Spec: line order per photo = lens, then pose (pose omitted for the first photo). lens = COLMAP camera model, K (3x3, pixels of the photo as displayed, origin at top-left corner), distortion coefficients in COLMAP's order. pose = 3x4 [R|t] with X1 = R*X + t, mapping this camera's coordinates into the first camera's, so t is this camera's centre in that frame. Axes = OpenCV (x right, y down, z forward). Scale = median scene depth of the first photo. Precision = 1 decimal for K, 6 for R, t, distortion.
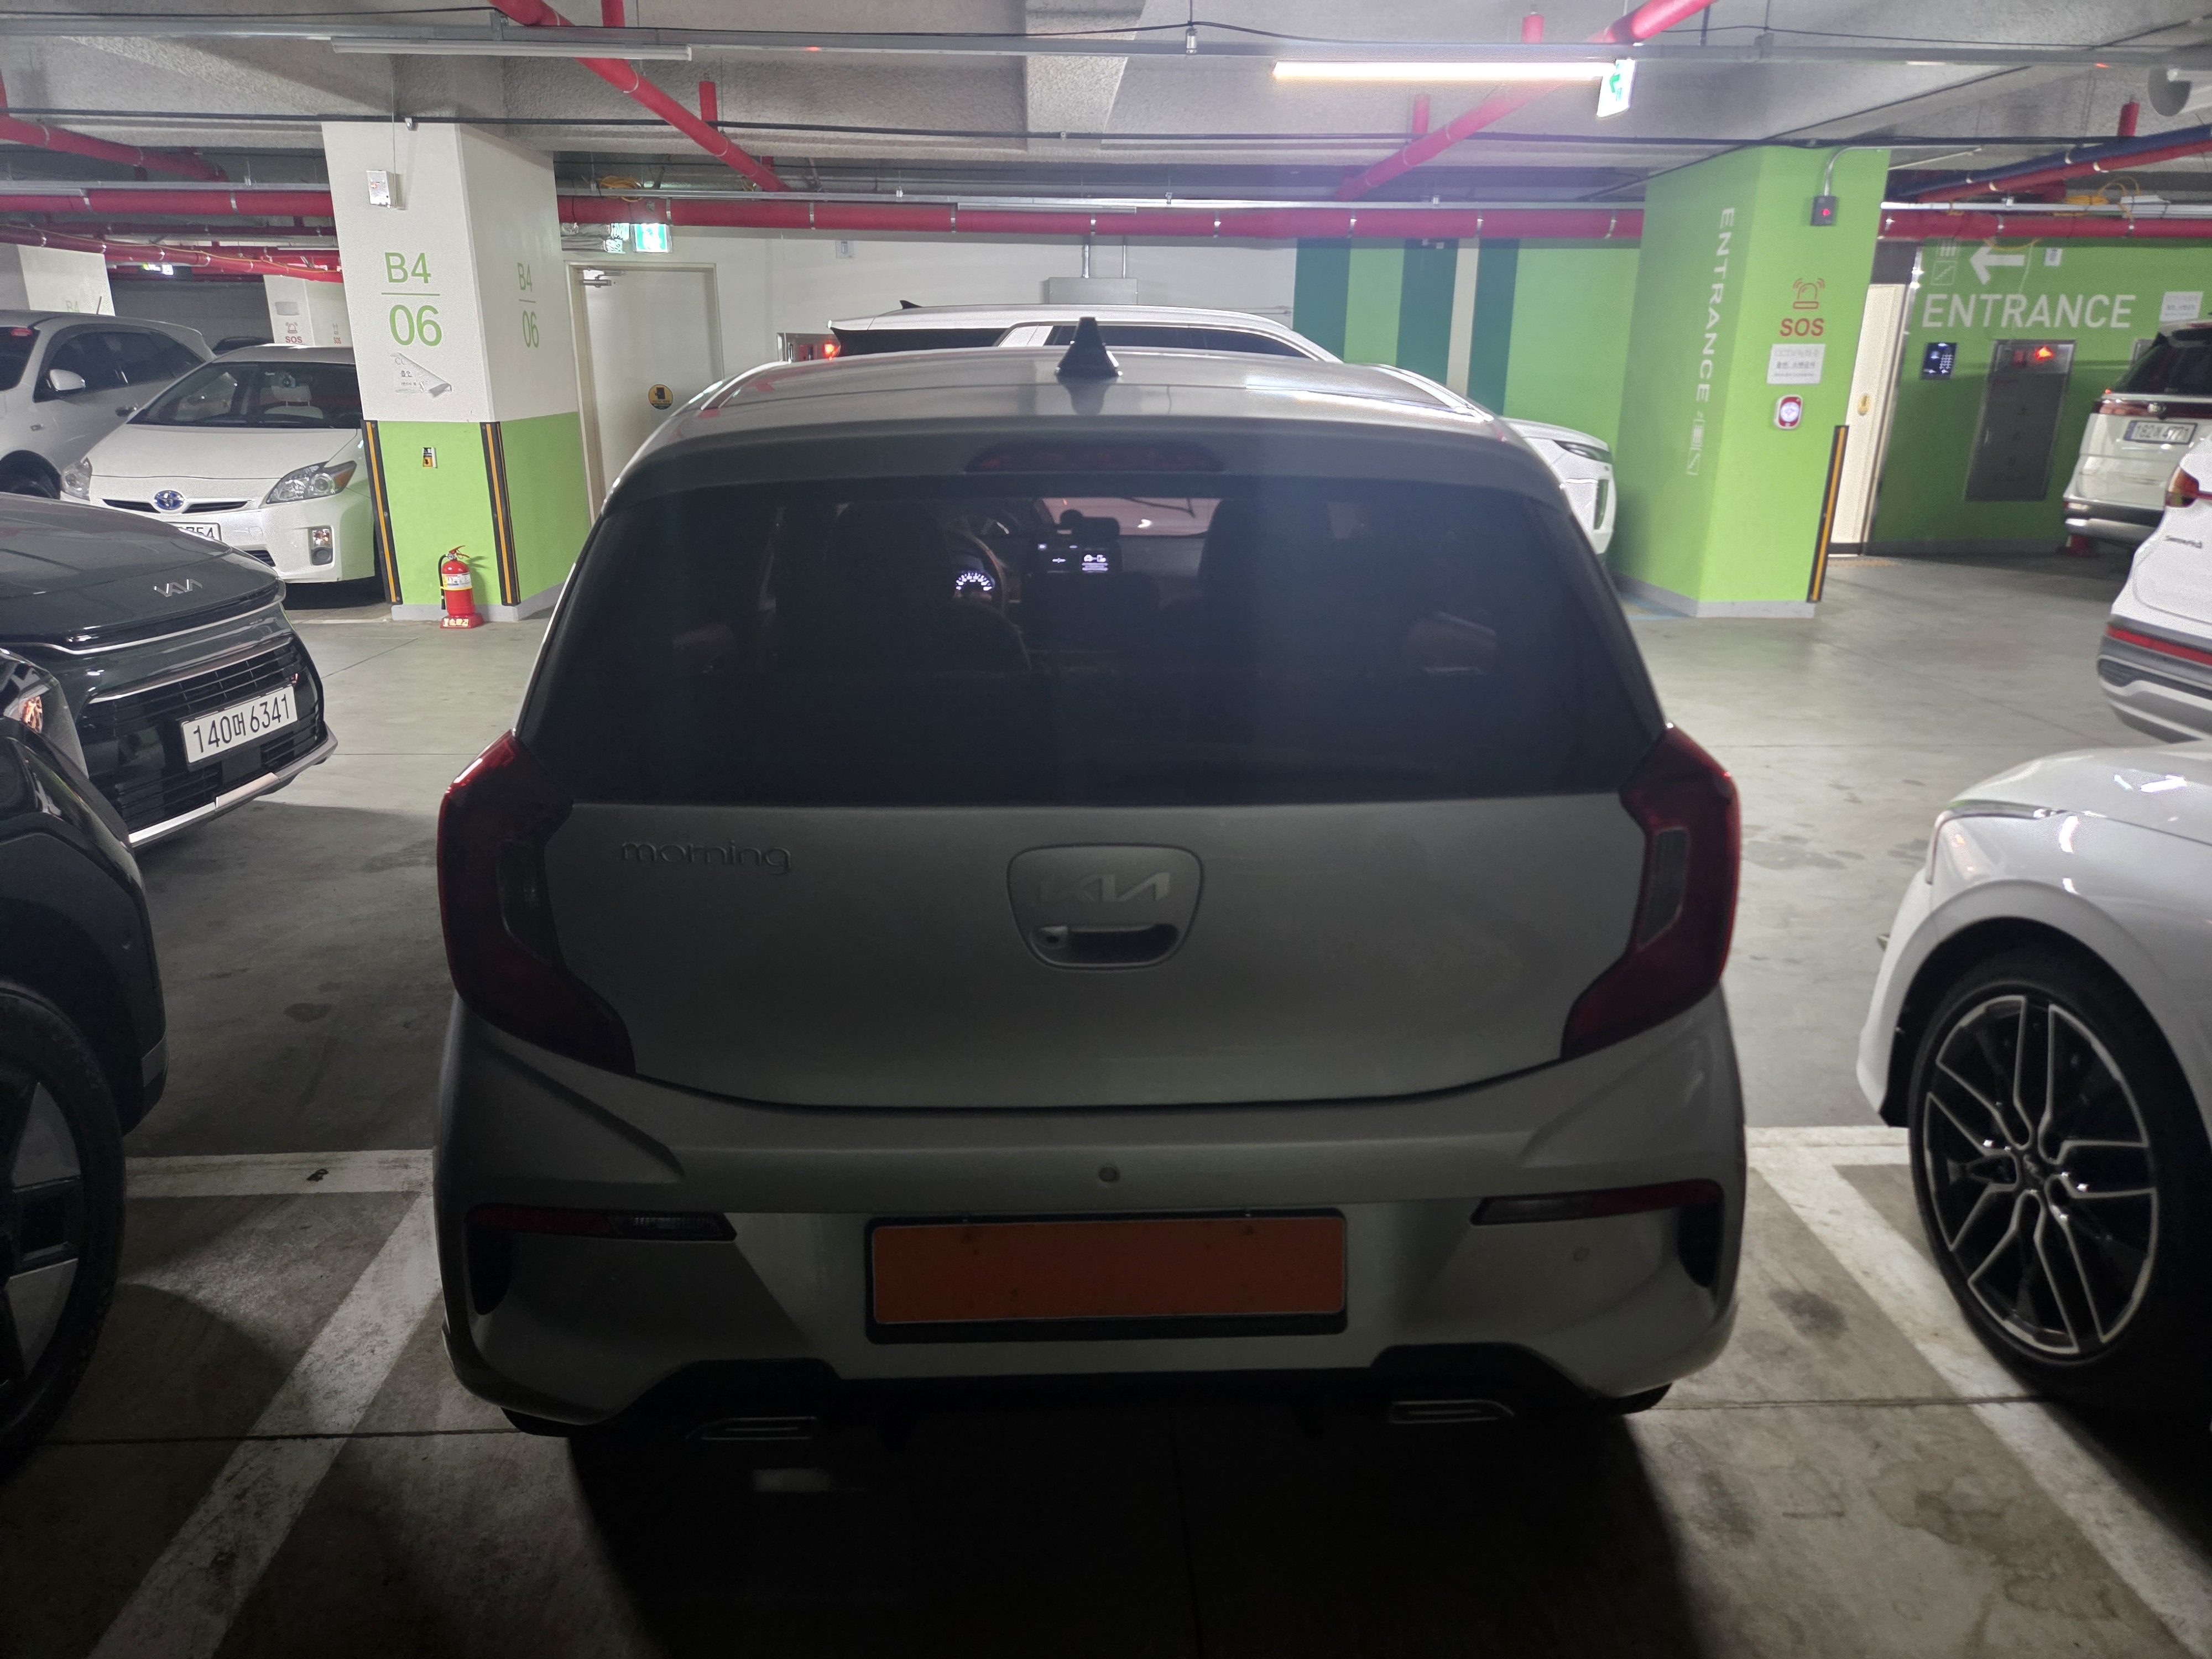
lens RADIAL K [[1511.5, 0, 1105.7], [0, 1511.5, 852.3], [0, 0, 1]] dist [0.048553, -0.047406]
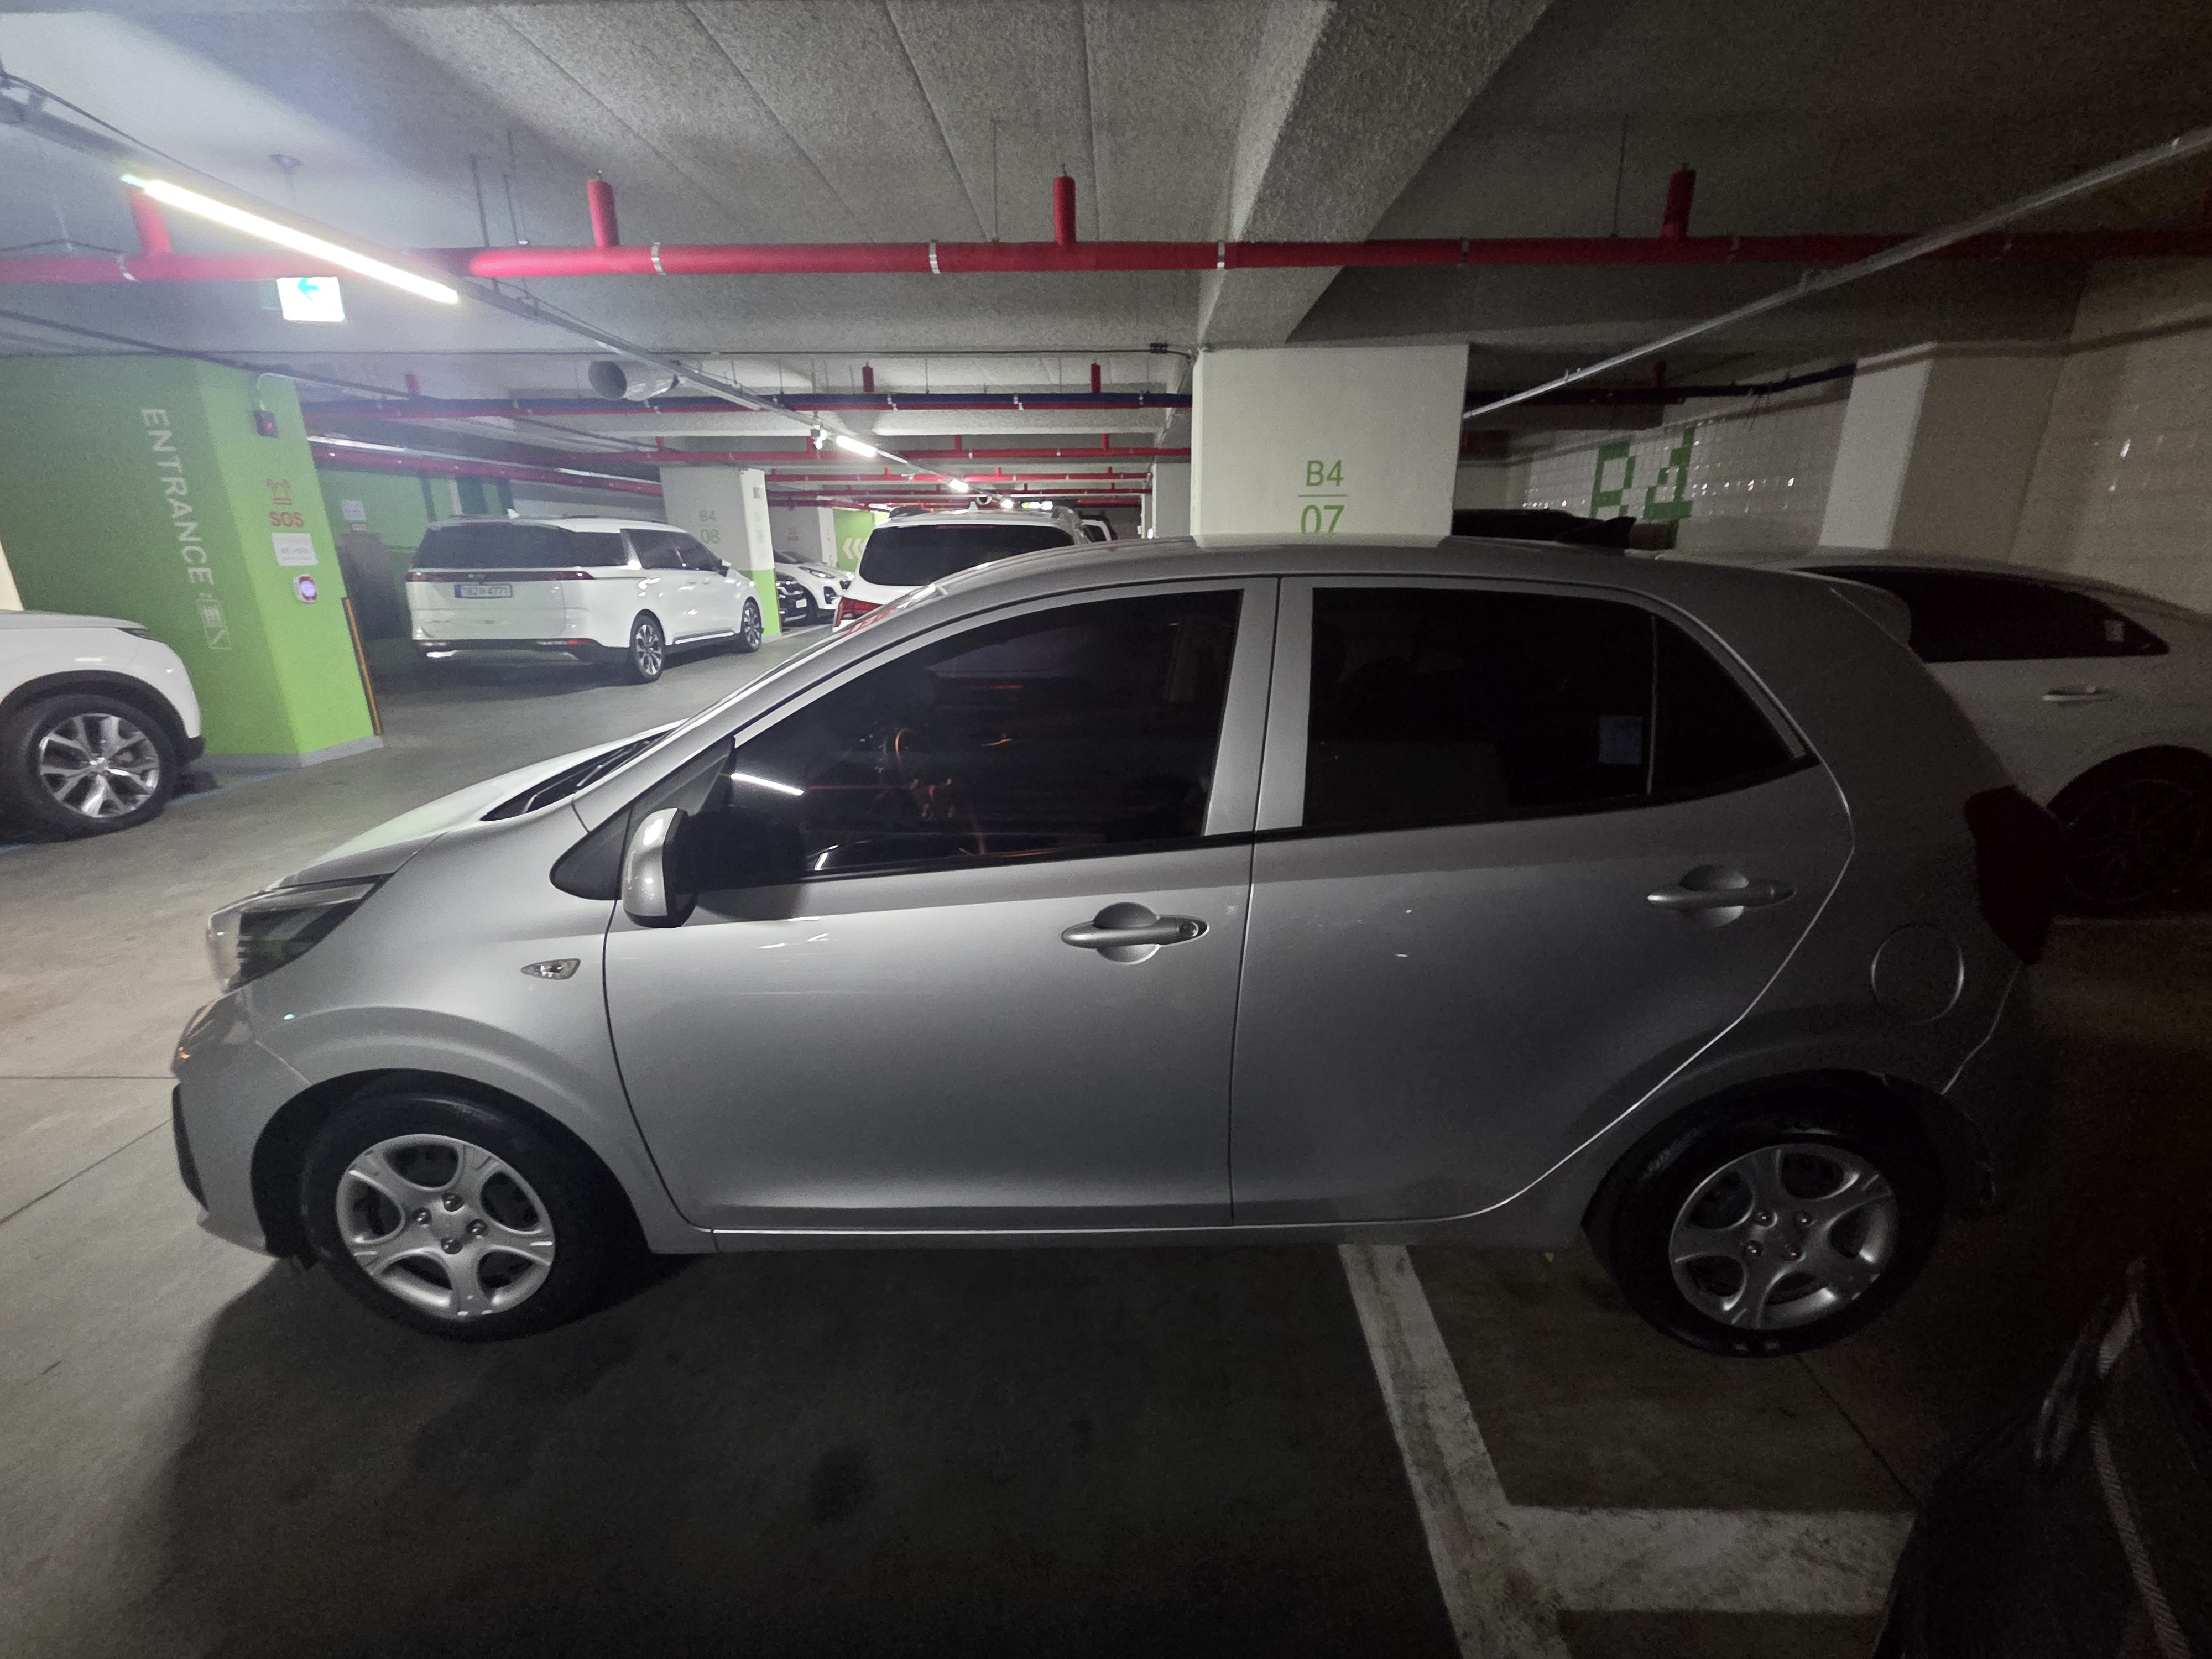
lens RADIAL K [[912.9, 0, 1113.0], [0, 912.9, 816.6], [0, 0, 1]] dist [0.001446, -0.000491]
pose [[0.042559, -0.291968, 0.955481, -0.261024], [0.311997, 0.912404, 0.264908, -0.114218], [-0.949129, 0.286833, 0.129924, 0.344254]]
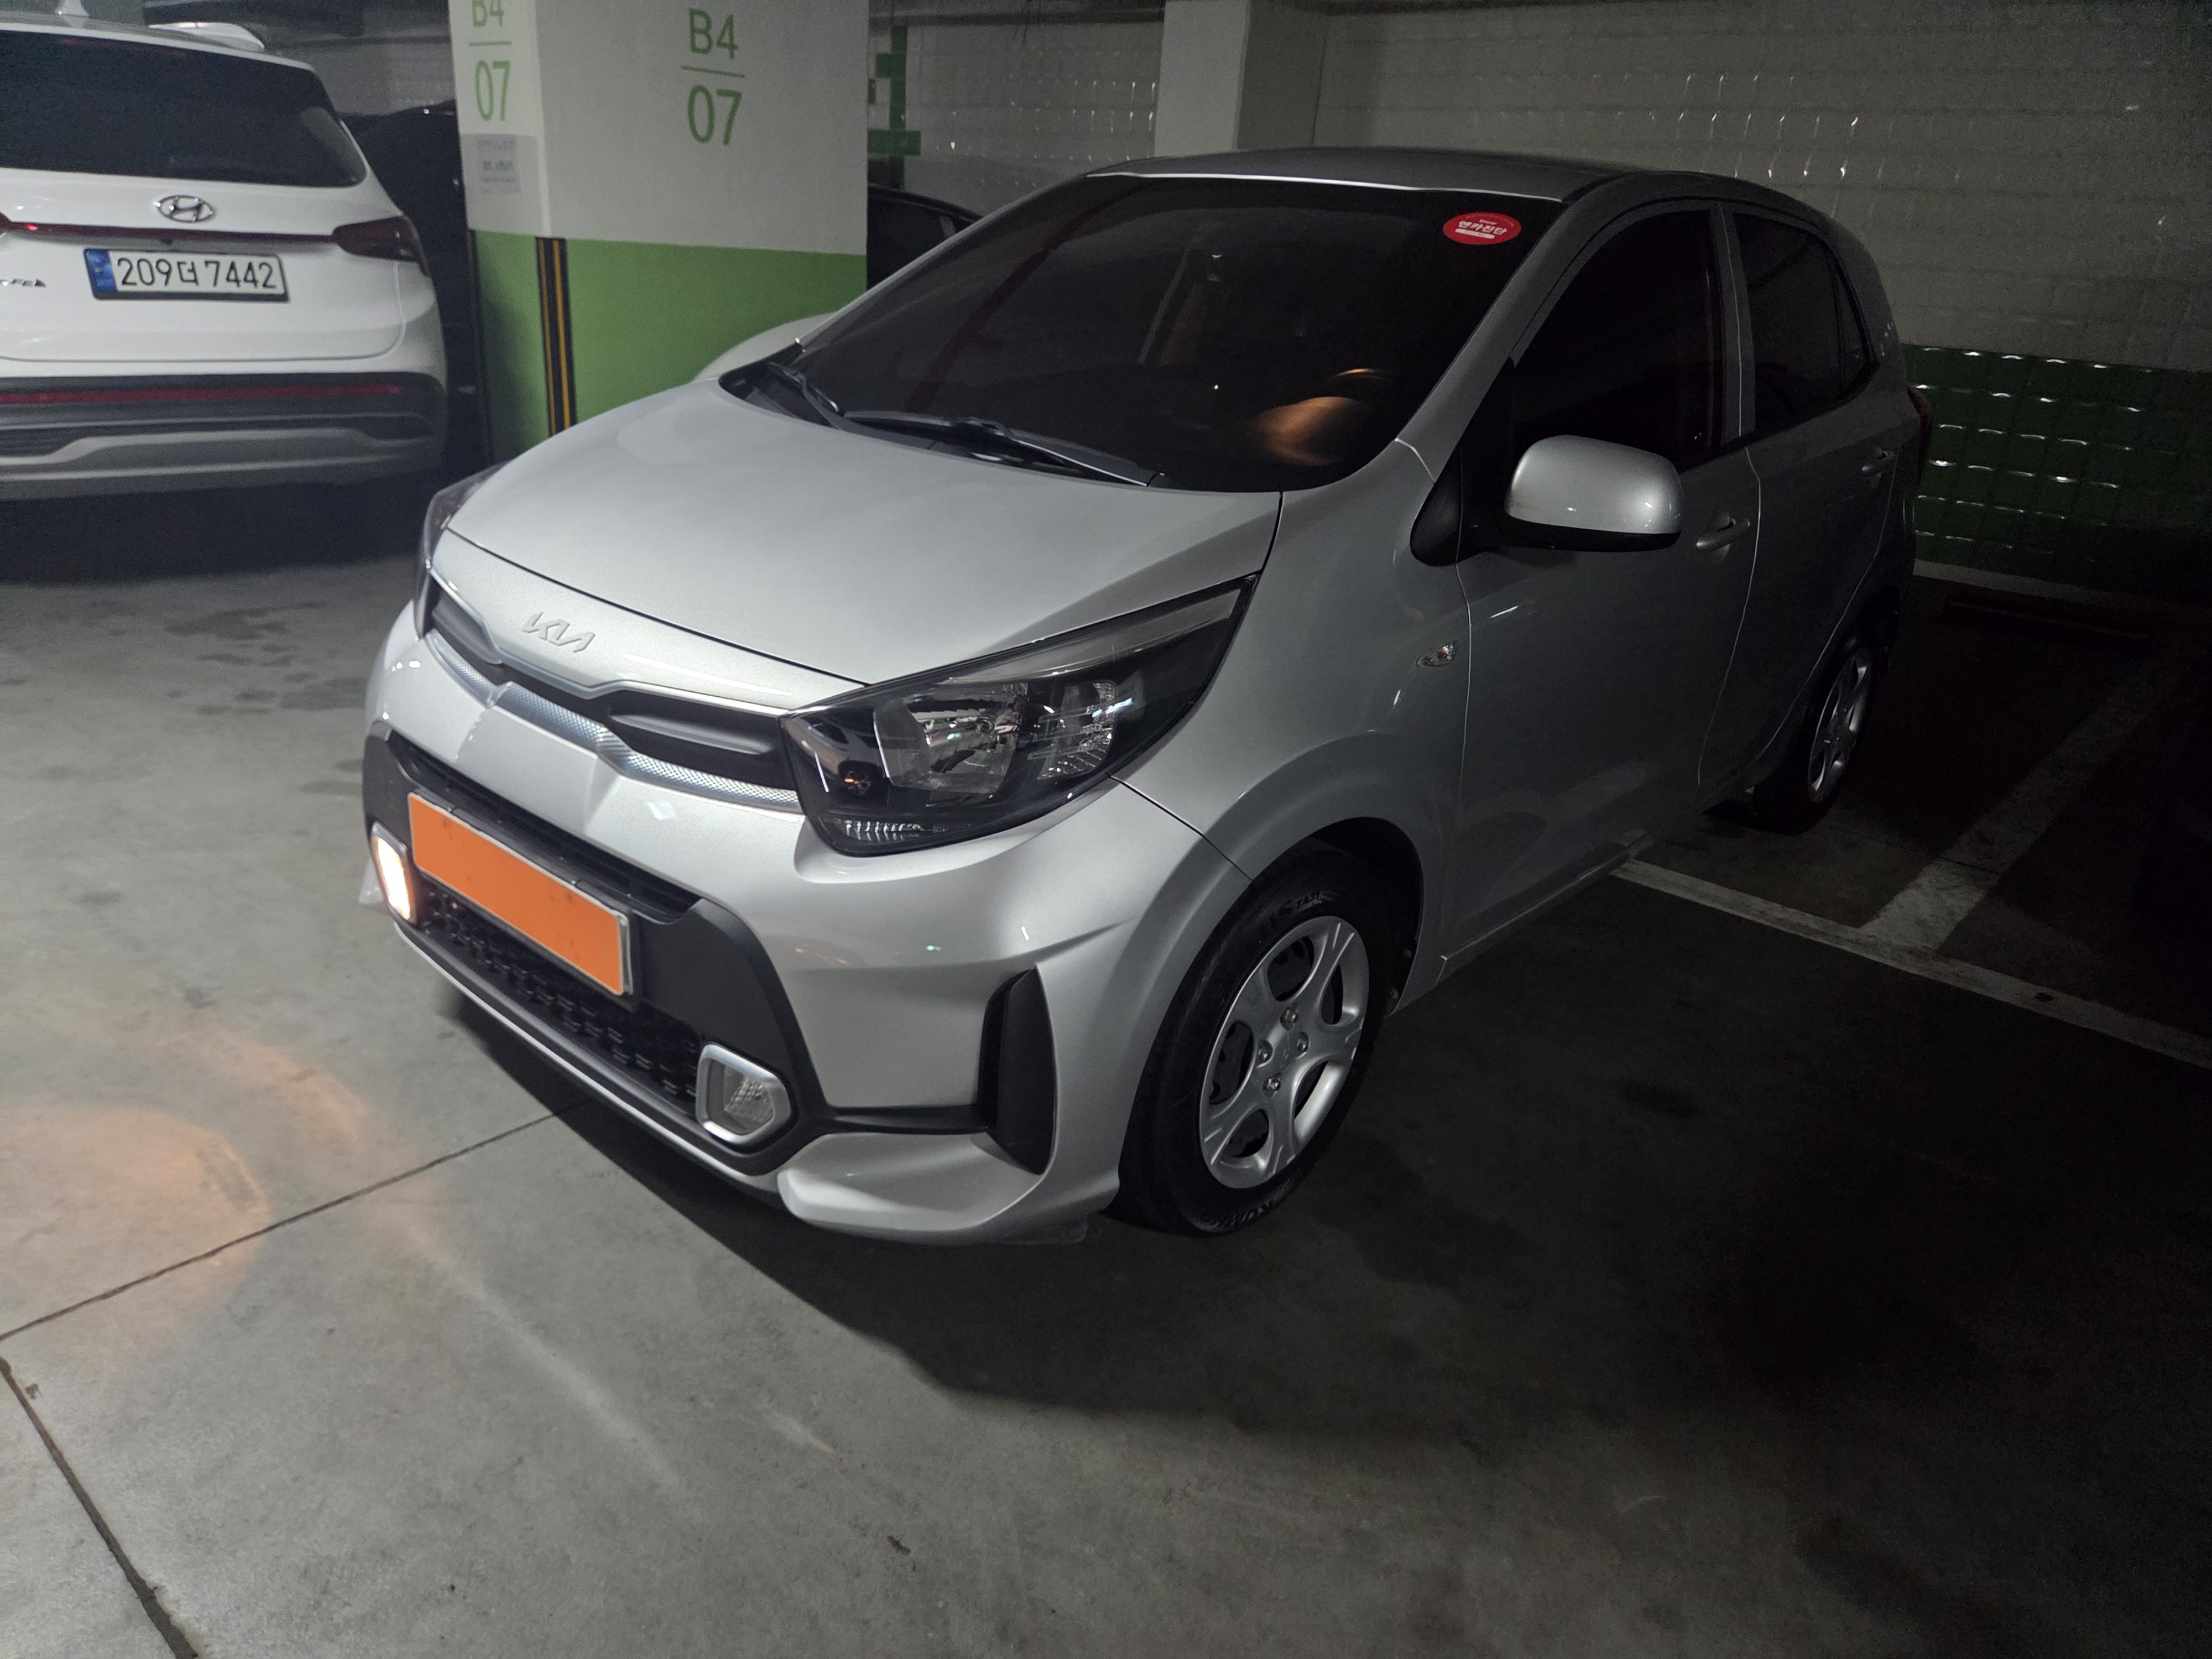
lens RADIAL K [[1511.5, 0, 1087.9], [0, 1511.5, 836.4], [0, 0, 1]] dist [0.048553, -0.047406]
pose [[-0.726987, -0.304573, 0.615406, -0.220175], [0.143172, 0.809308, 0.569669, -0.194870], [-0.671559, 0.502251, -0.544750, 0.664657]]
